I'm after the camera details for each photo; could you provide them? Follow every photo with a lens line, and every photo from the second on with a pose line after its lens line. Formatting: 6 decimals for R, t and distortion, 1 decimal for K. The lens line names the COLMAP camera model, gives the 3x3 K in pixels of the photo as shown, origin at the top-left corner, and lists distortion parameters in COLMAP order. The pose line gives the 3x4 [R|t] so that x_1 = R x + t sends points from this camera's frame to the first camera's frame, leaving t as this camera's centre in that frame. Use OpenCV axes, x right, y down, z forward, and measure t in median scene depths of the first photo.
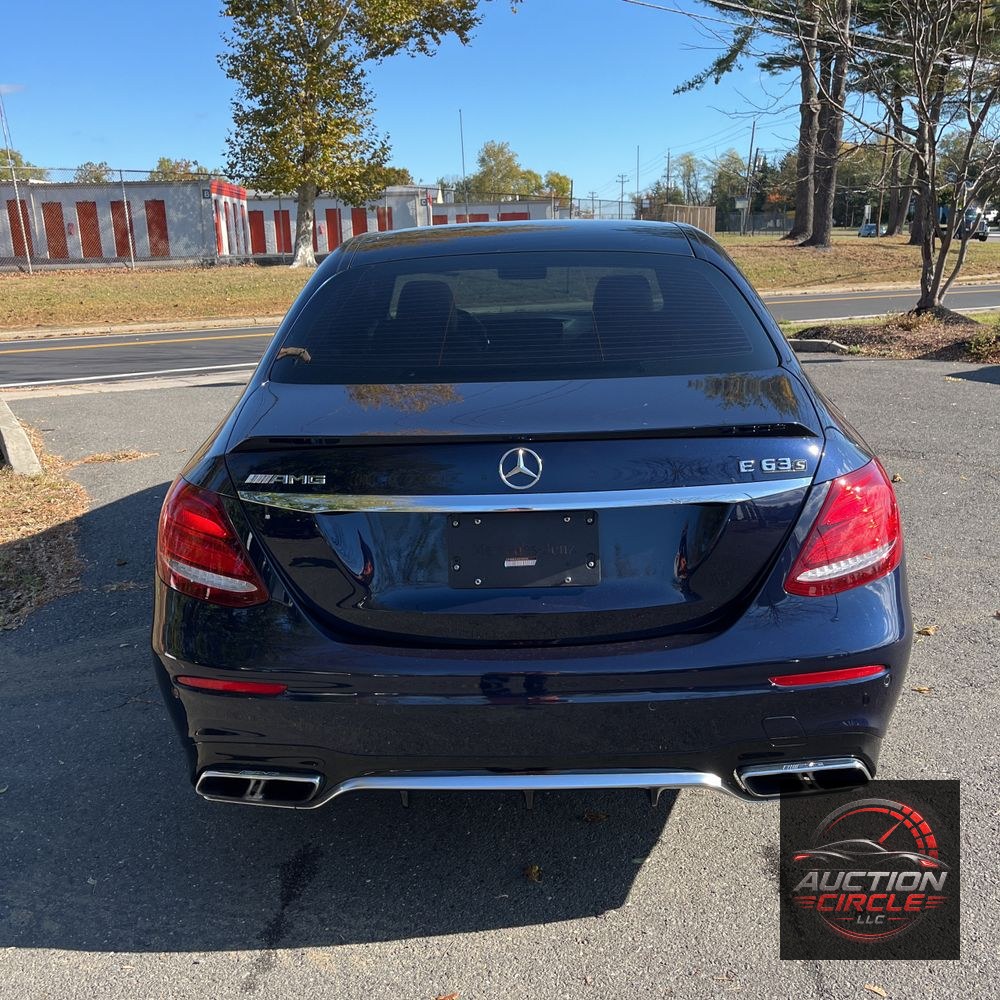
lens RADIAL K [[1017.3, 0, 500.0], [0, 1017.3, 500.0], [0, 0, 1]] dist [0.043885, -0.054049]
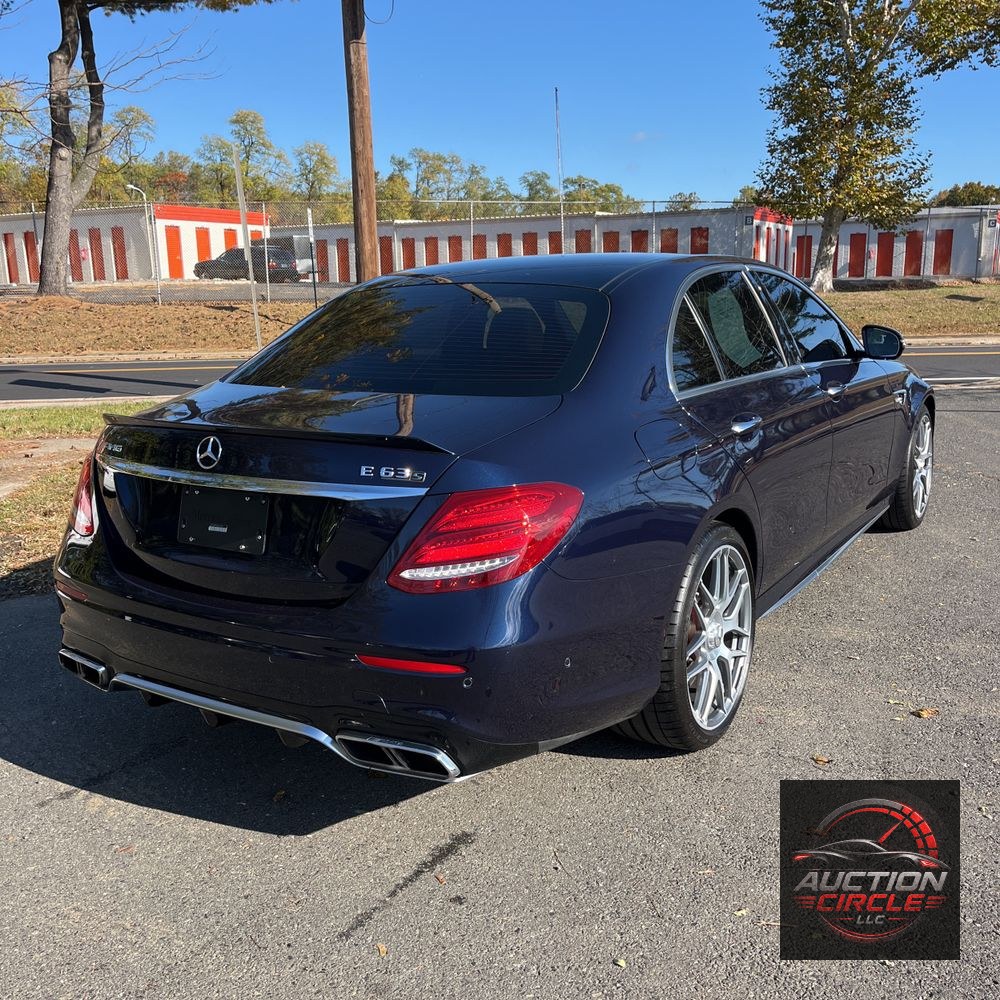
lens RADIAL K [[1017.3, 0, 500.0], [0, 1017.3, 500.0], [0, 0, 1]] dist [0.043885, -0.054049]
pose [[0.858893, 0.117479, -0.498500, 0.058751], [-0.128755, 0.991606, 0.011848, -0.002080], [0.495707, 0.054009, 0.866809, 0.004660]]
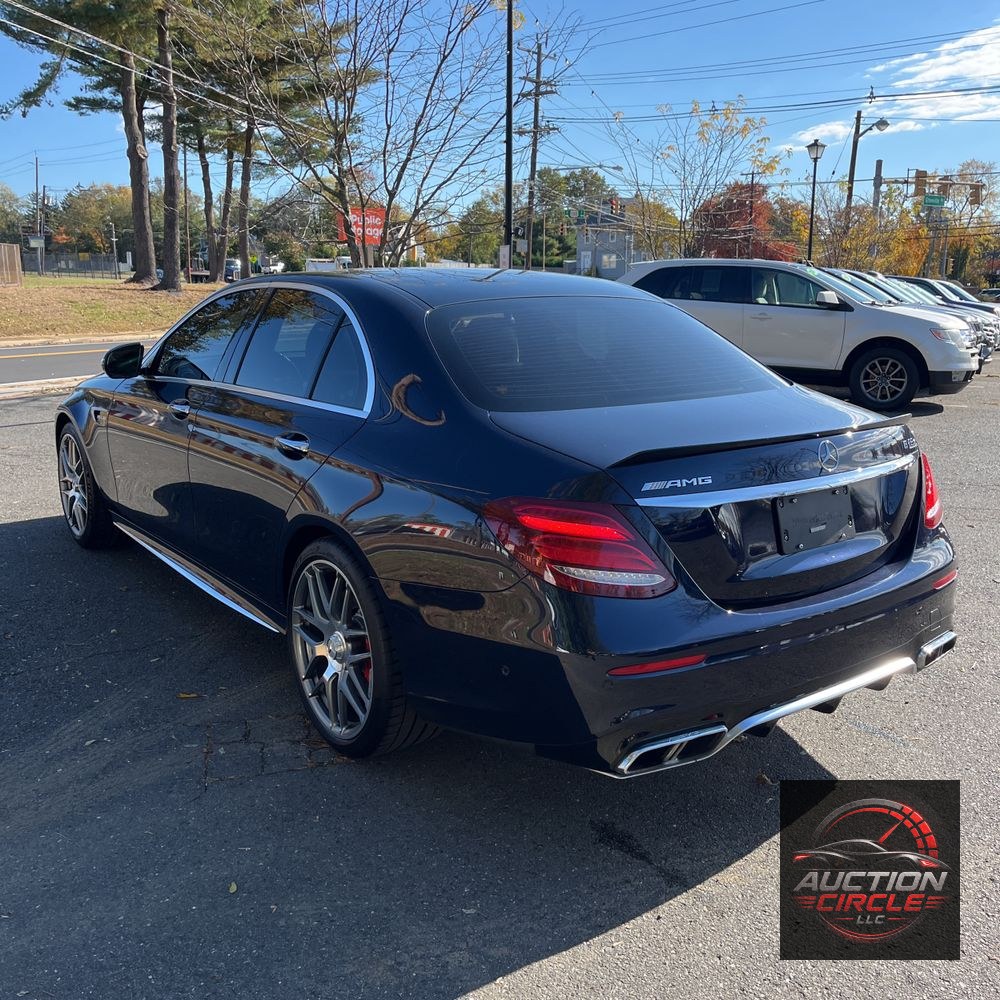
lens RADIAL K [[1017.3, 0, 500.0], [0, 1017.3, 500.0], [0, 0, 1]] dist [0.043885, -0.054049]
pose [[0.789951, -0.097177, 0.605421, -0.068937], [0.122284, 0.992495, -0.000248, -0.001649], [-0.600853, 0.074229, 0.795905, 0.011481]]
